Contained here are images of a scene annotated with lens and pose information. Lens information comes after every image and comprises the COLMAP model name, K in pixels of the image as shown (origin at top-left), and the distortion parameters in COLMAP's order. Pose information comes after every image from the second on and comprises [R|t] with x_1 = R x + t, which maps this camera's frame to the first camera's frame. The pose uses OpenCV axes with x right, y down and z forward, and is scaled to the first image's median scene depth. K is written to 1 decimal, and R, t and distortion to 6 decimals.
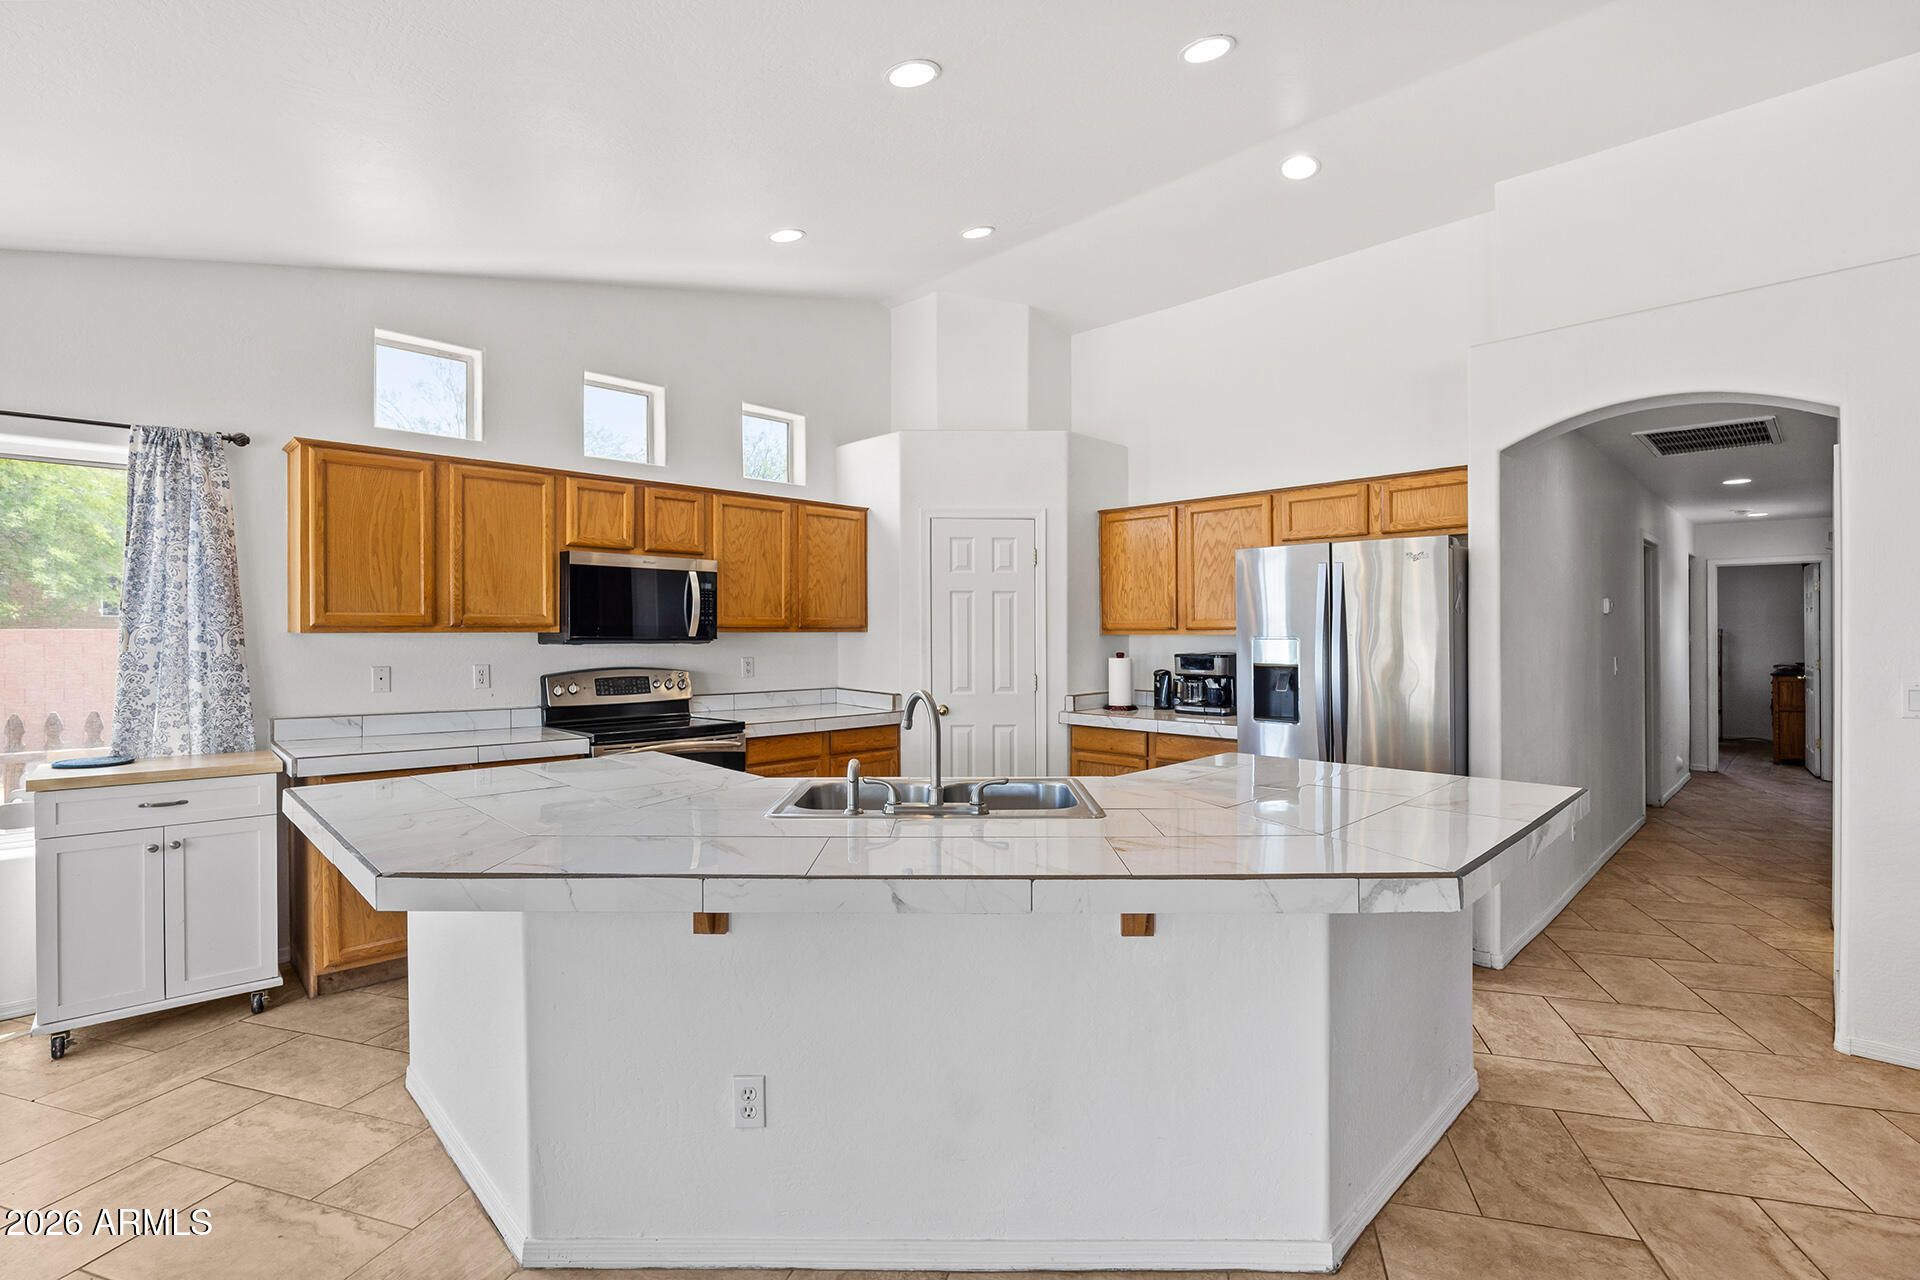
lens RADIAL K [[893.2, 0, 965.5], [0, 893.2, 642.3], [0, 0, 1]] dist [-0.010822, -0.001125]
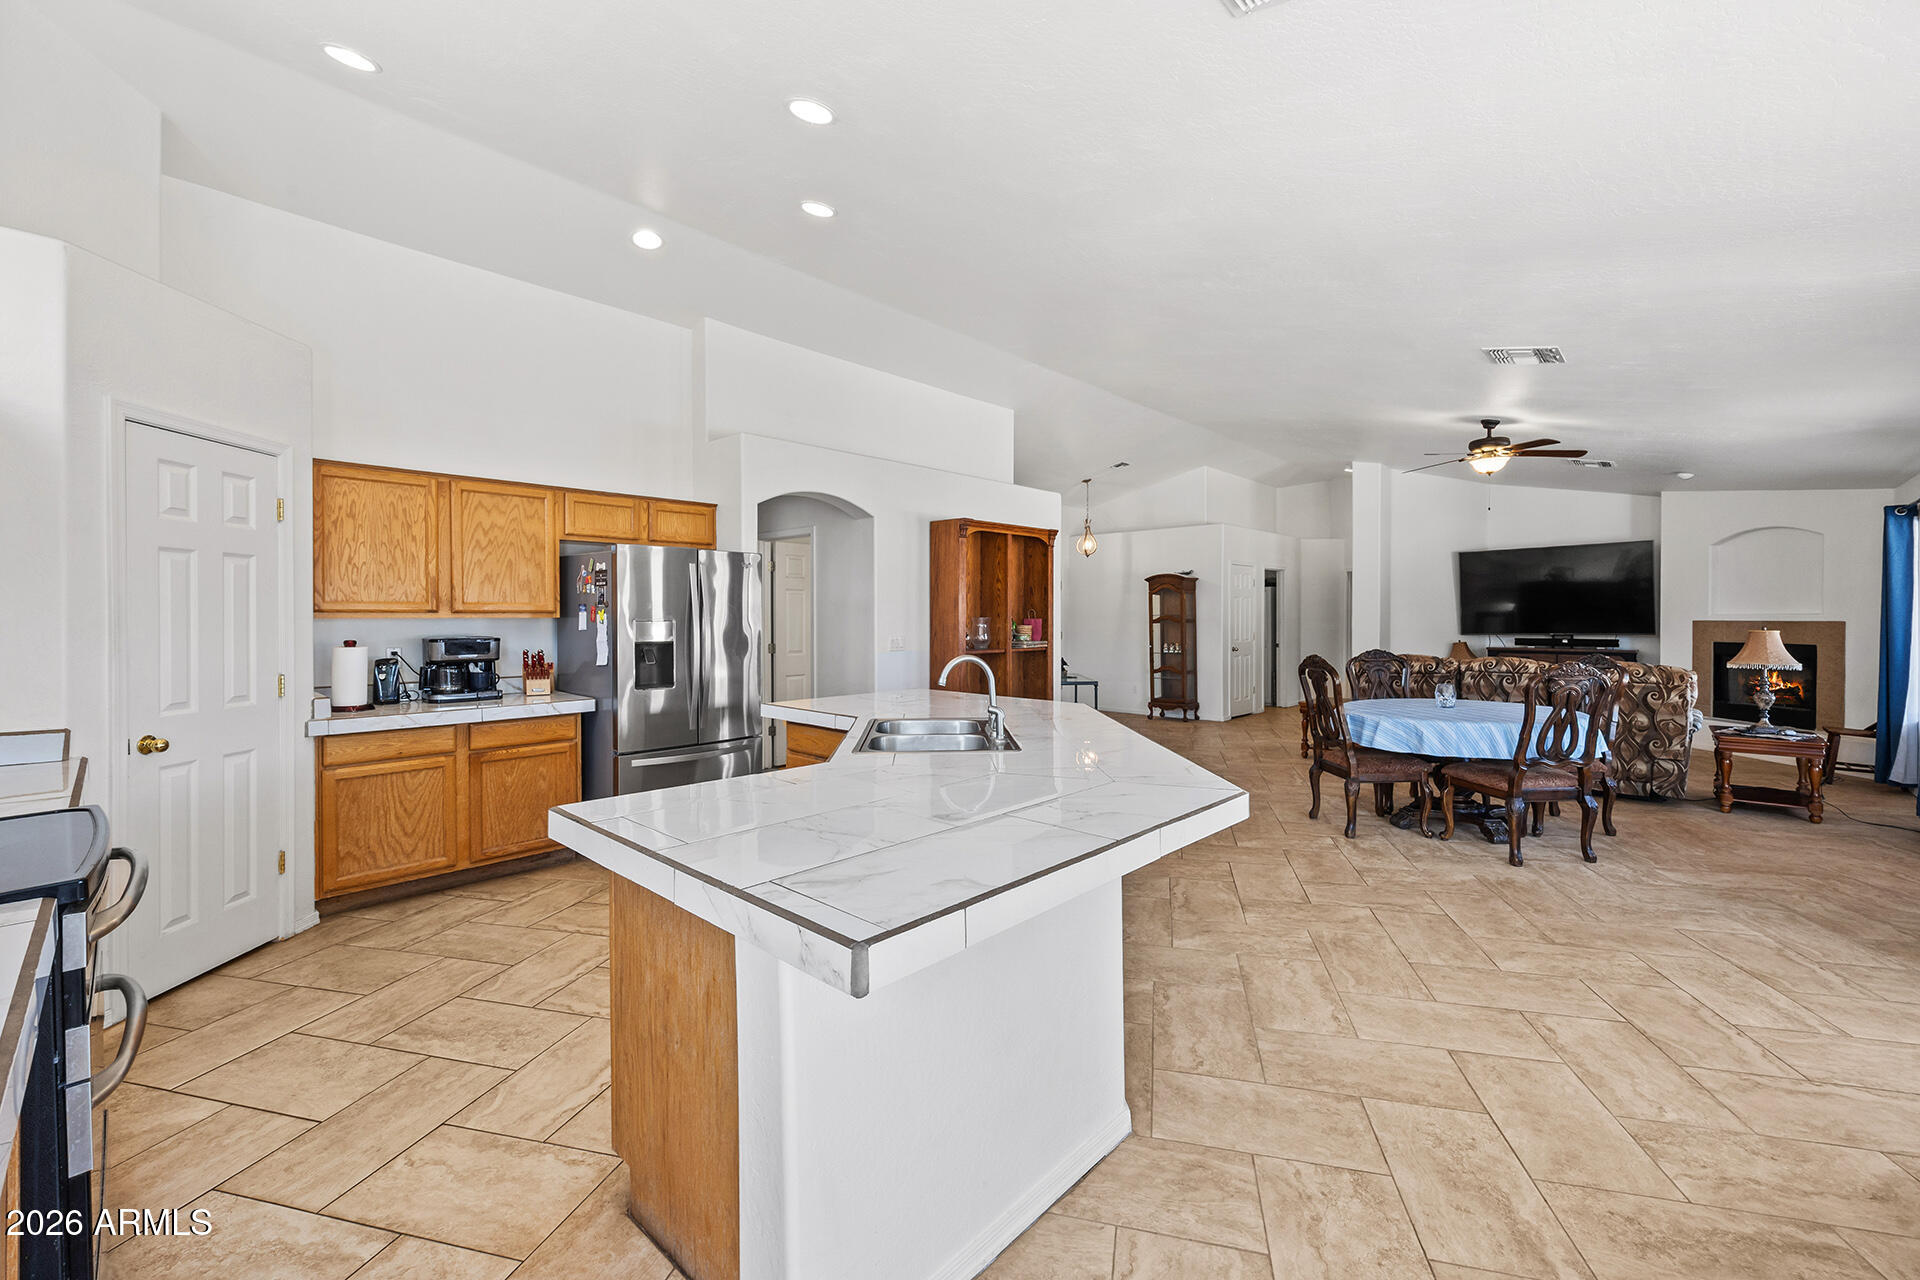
lens RADIAL K [[764.6, 0, 966.7], [0, 764.6, 638.3], [0, 0, 1]] dist [0.001170, -0.000499]
pose [[-0.060421, -0.027459, 0.997795, -0.629752], [0.012750, 0.999519, 0.028278, -0.003595], [-0.998092, 0.014430, -0.060042, 0.540247]]
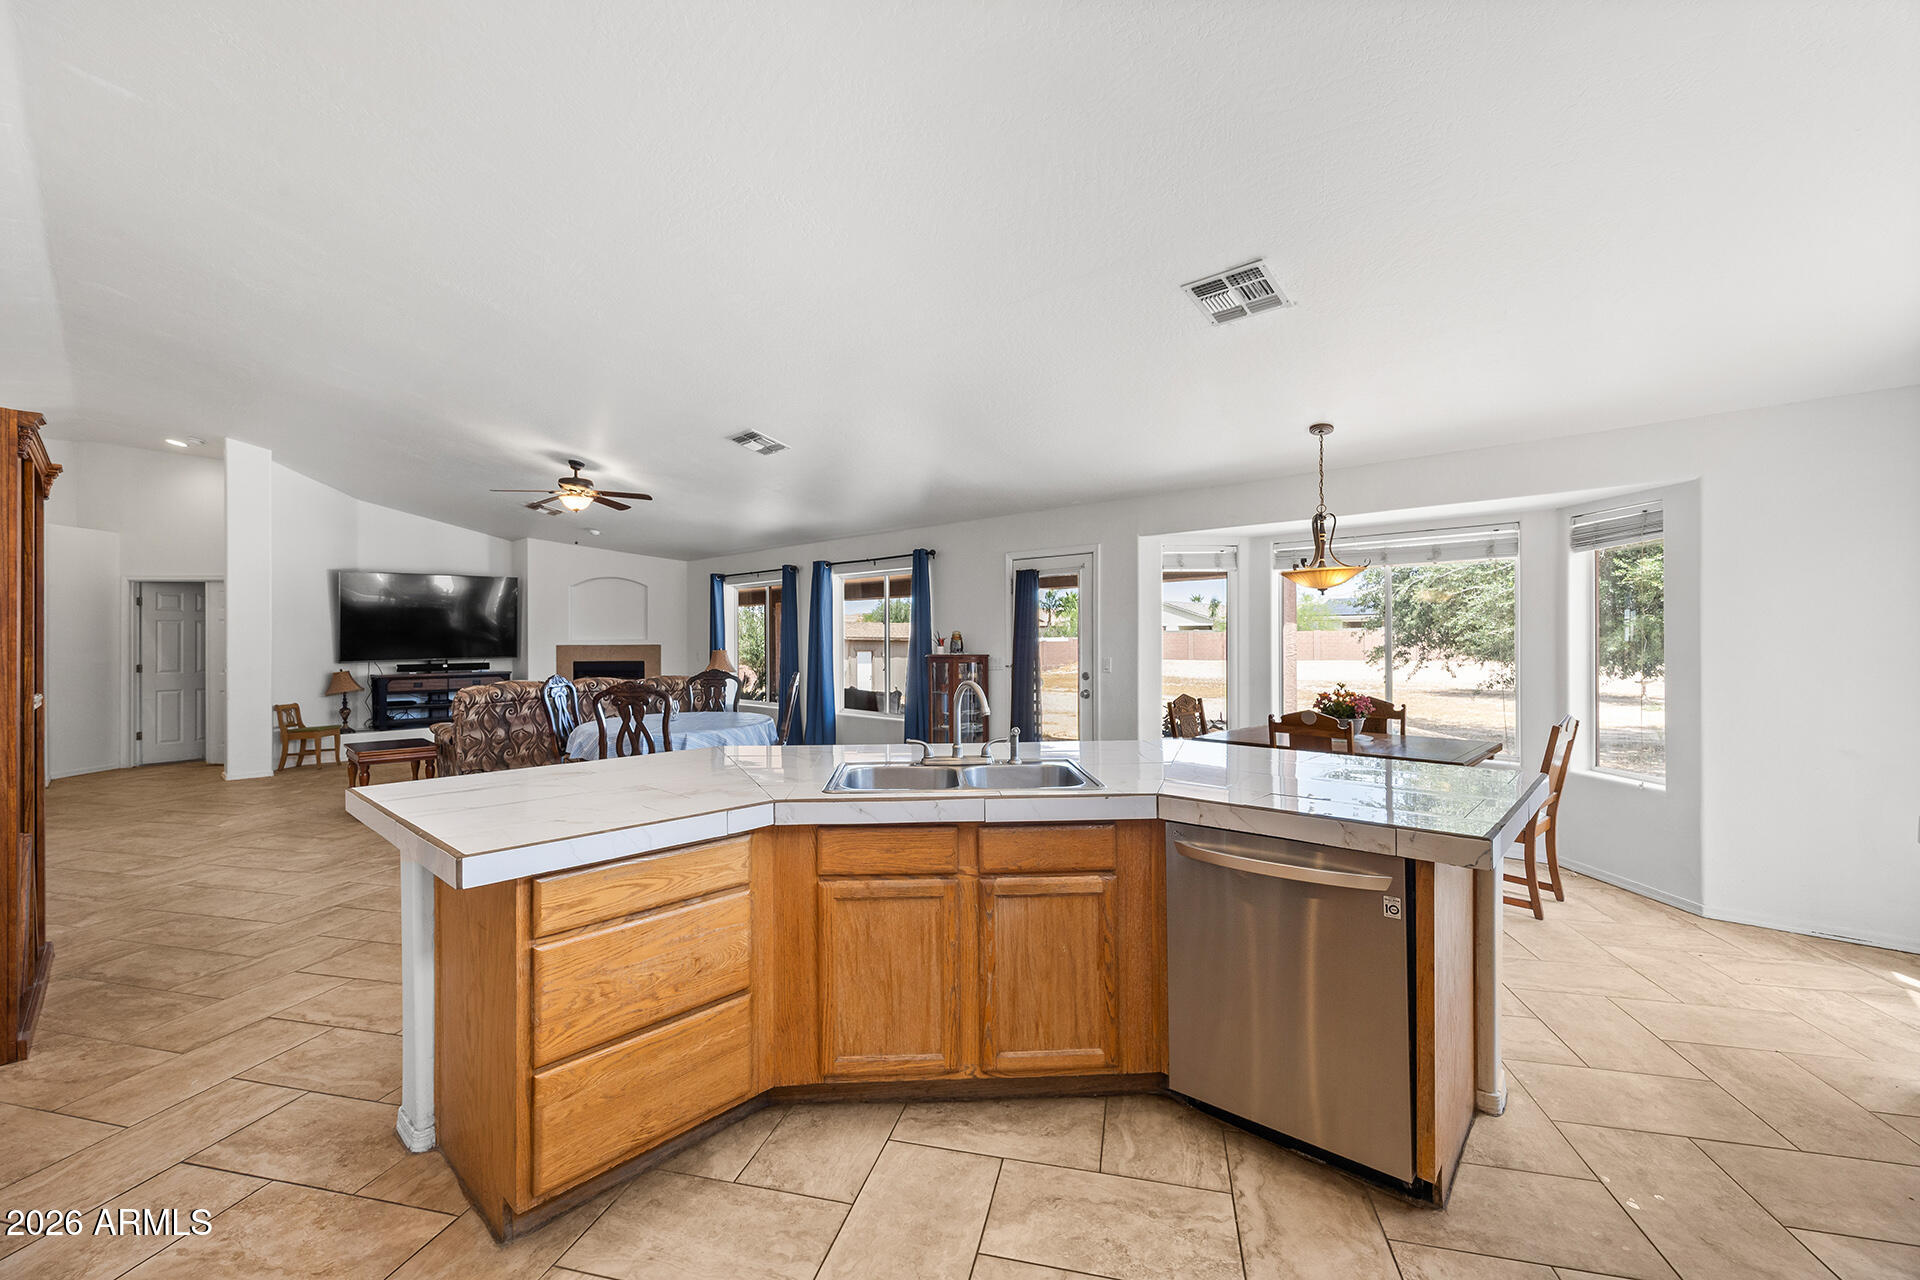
lens RADIAL K [[764.6, 0, 962.2], [0, 764.6, 653.0], [0, 0, 1]] dist [0.001170, -0.000499]
pose [[-0.997587, 0.005600, -0.069203, 0.015817], [0.003592, 0.999570, 0.029104, -0.010143], [0.069336, 0.028785, -0.997178, 1.050922]]
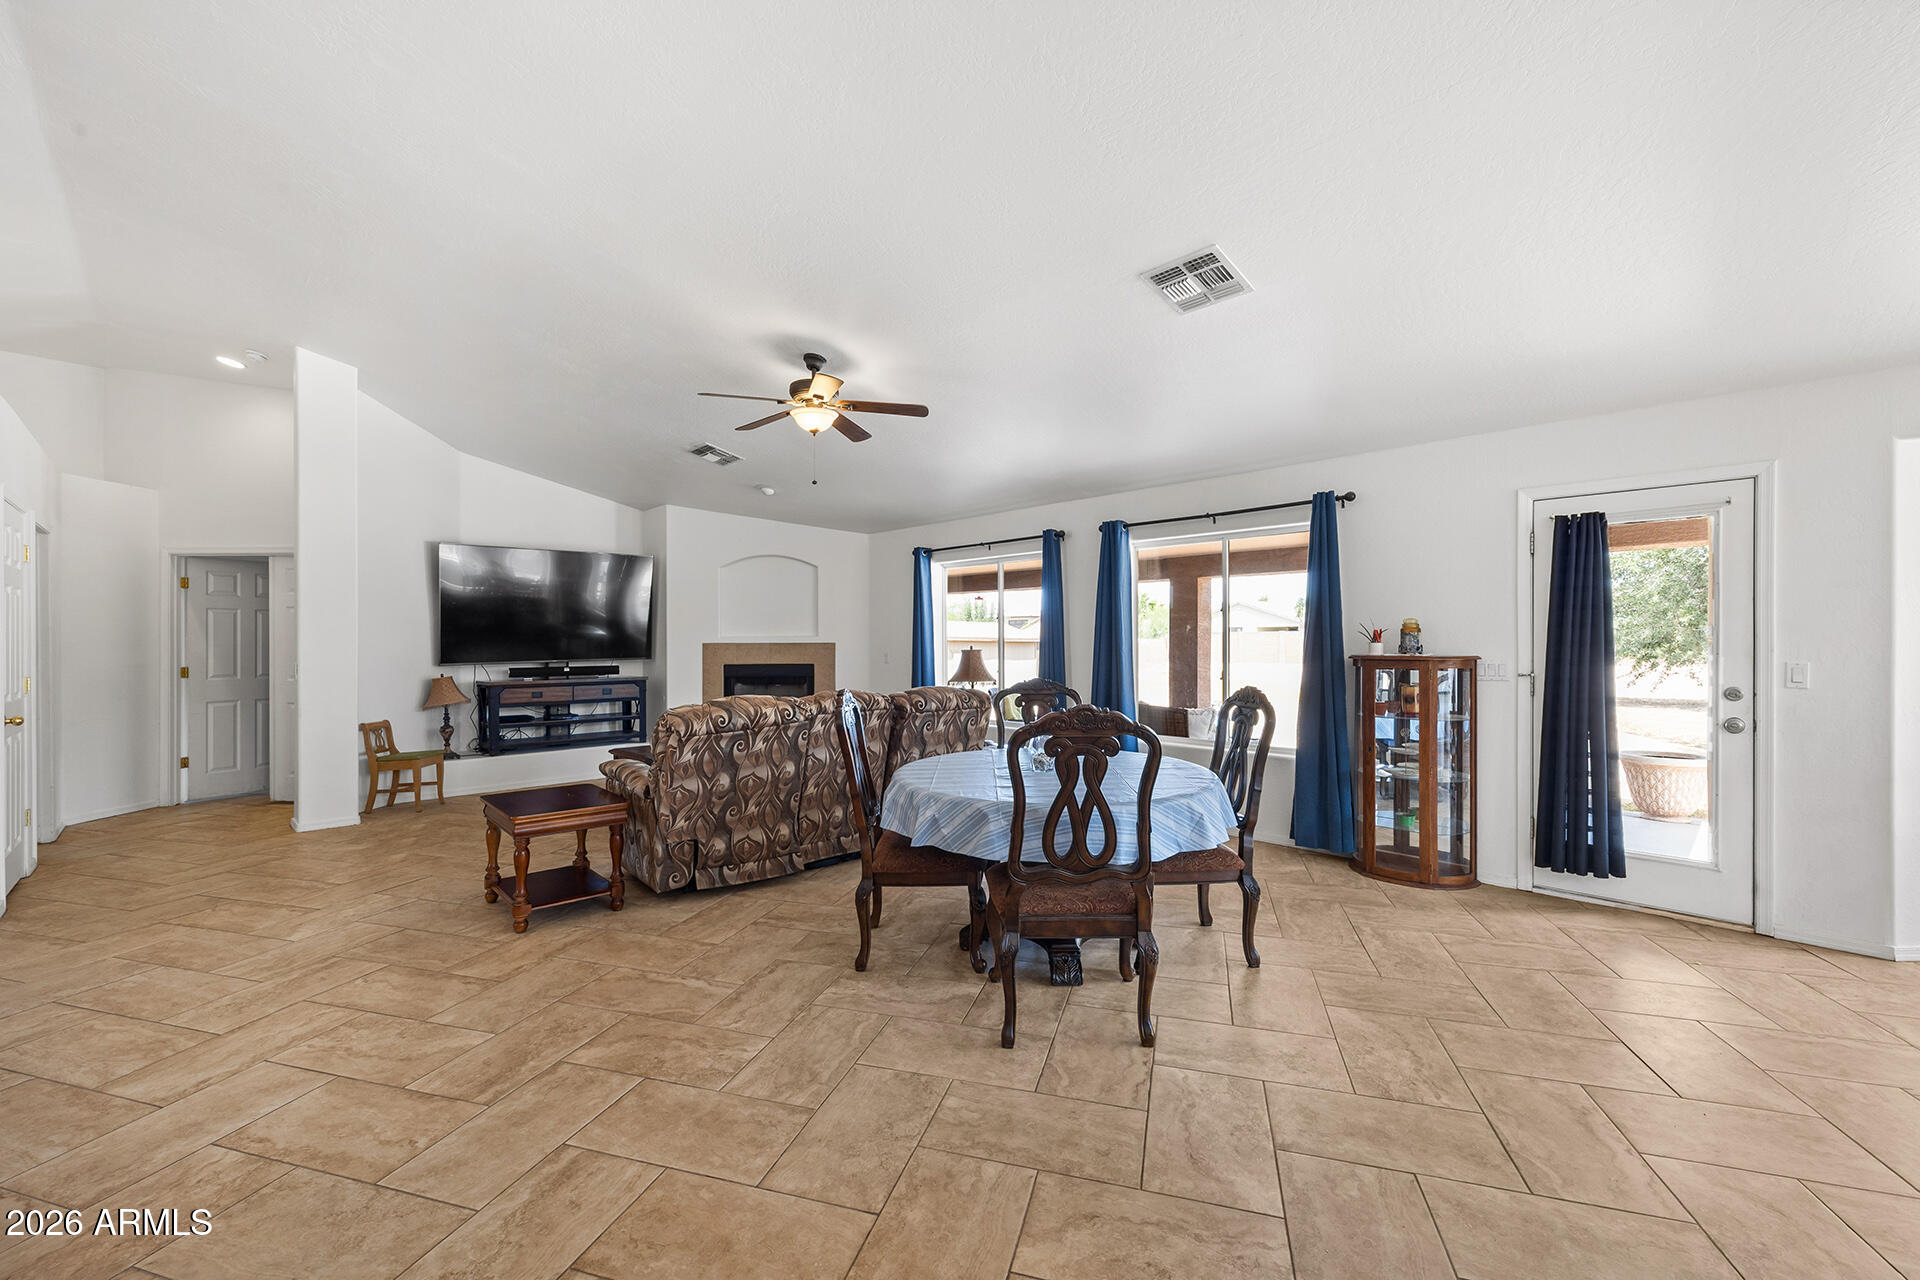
lens RADIAL K [[764.6, 0, 952.4], [0, 764.6, 653.7], [0, 0, 1]] dist [0.001170, -0.000499]
pose [[-0.999831, 0.002665, -0.018173, 0.494088], [0.002209, 0.999683, 0.025098, 0.008310], [0.018235, 0.025054, -0.999520, 0.496832]]
